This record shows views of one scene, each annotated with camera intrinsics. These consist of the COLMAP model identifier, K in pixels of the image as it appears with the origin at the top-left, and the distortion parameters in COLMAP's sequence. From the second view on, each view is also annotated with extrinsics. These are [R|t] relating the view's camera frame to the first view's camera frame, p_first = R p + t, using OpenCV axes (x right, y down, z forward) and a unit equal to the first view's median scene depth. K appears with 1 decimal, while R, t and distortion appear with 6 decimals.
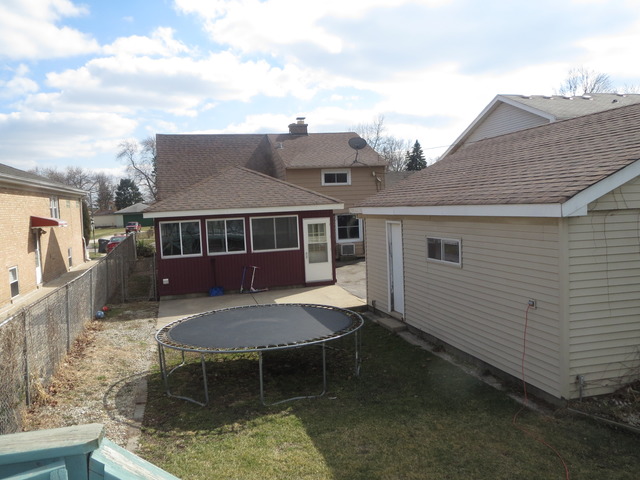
lens RADIAL K [[547.2, 0, 317.1], [0, 547.2, 239.9], [0, 0, 1]] dist [-0.006809, 0.000163]
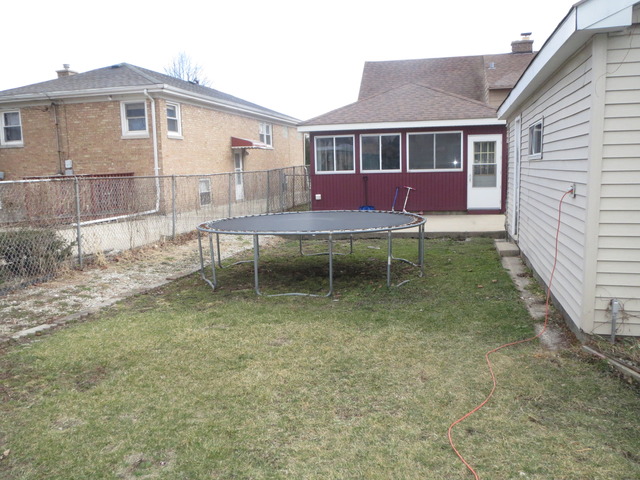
lens RADIAL K [[547.2, 0, 314.9], [0, 547.2, 235.9], [0, 0, 1]] dist [-0.006809, 0.000163]
pose [[0.875503, 0.086817, -0.475350, 0.190599], [-0.050064, 0.994731, 0.089467, 0.055694], [0.480613, -0.054531, 0.875236, 0.118767]]
